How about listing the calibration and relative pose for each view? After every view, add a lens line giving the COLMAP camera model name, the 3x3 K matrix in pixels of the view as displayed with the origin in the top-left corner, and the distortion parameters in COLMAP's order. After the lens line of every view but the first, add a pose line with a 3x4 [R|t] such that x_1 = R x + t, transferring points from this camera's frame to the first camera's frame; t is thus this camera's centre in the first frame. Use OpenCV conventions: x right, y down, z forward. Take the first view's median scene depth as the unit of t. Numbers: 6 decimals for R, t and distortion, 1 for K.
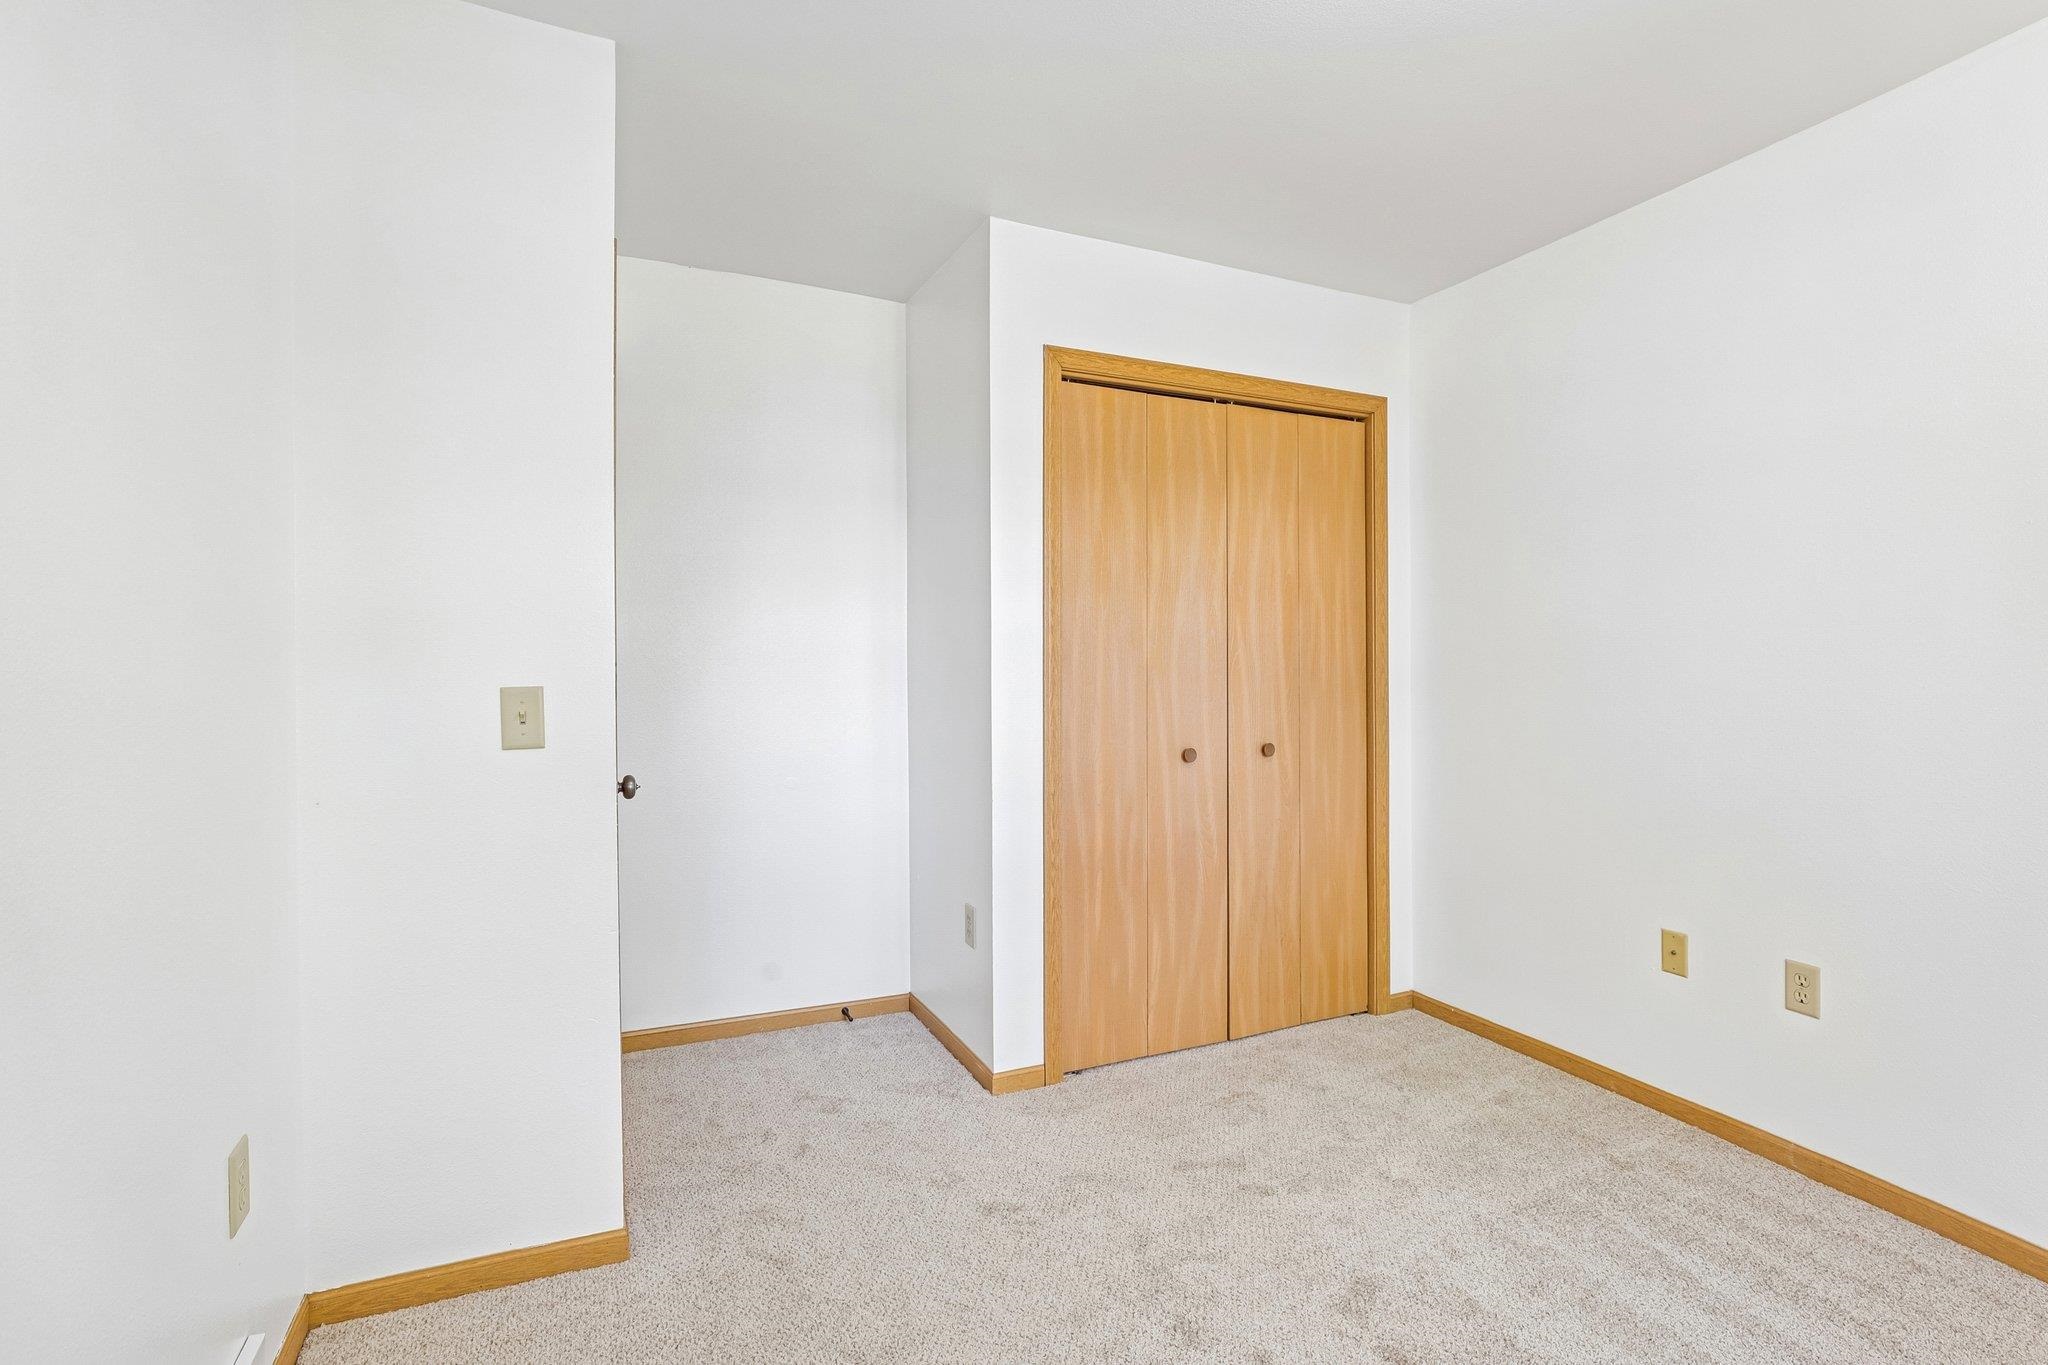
lens RADIAL K [[945.1, 0, 876.0], [0, 945.1, 675.1], [0, 0, 1]] dist [-0.001092, -0.000108]
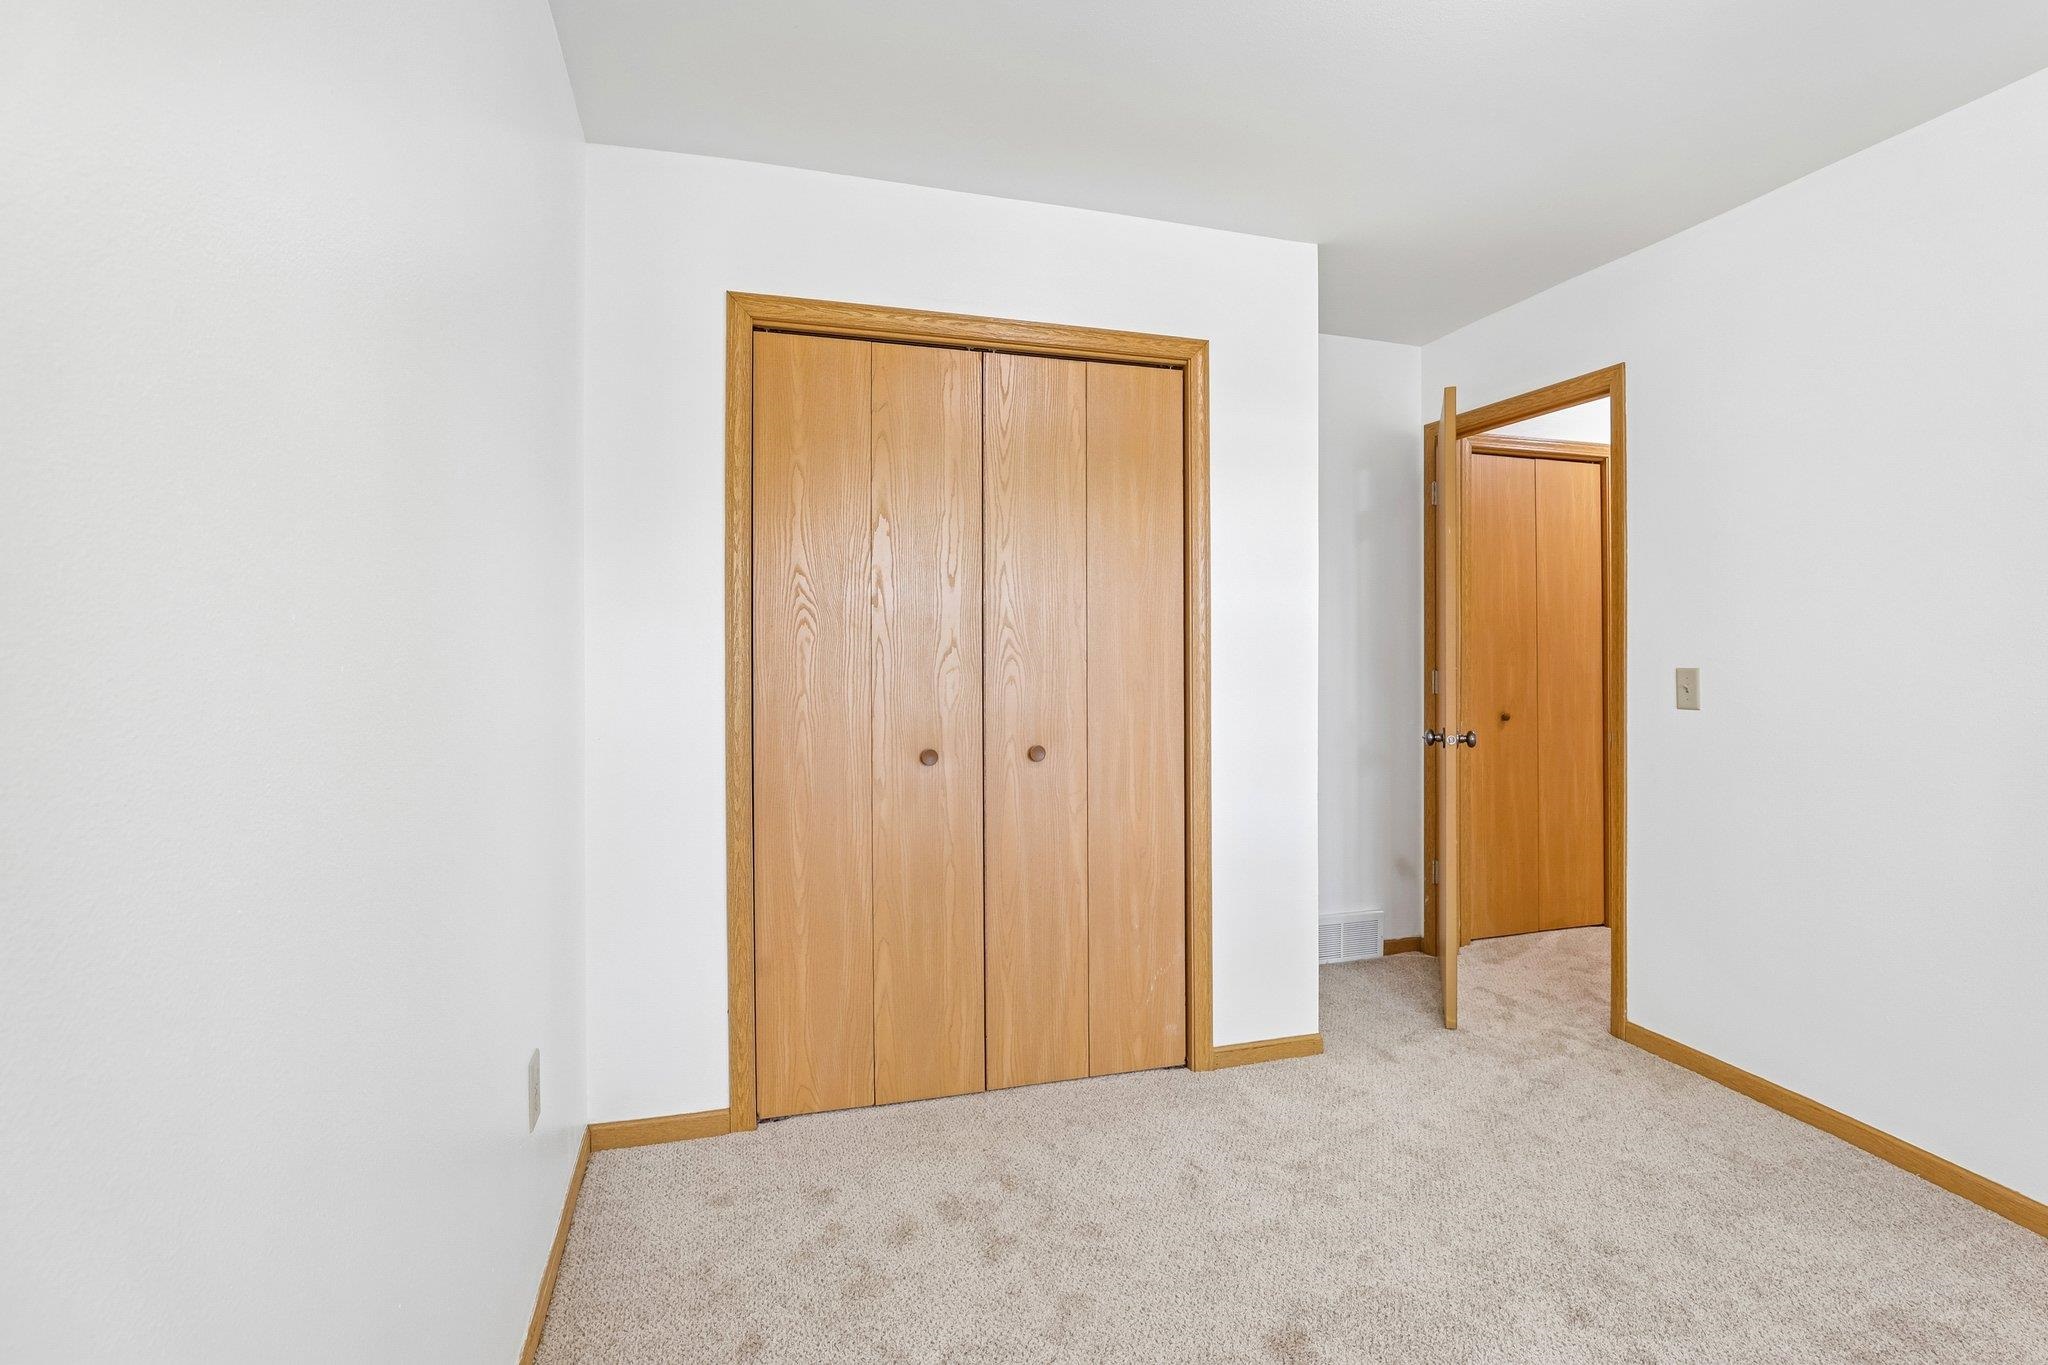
lens RADIAL K [[870.0, 0, 1074.6], [0, 870.0, 641.8], [0, 0, 1]] dist [-0.000573, -0.000118]
pose [[0.989872, 0.000166, -0.141965, 0.570220], [-0.004233, 0.999589, -0.028348, 0.002236], [0.141902, 0.028662, 0.989466, 0.225369]]
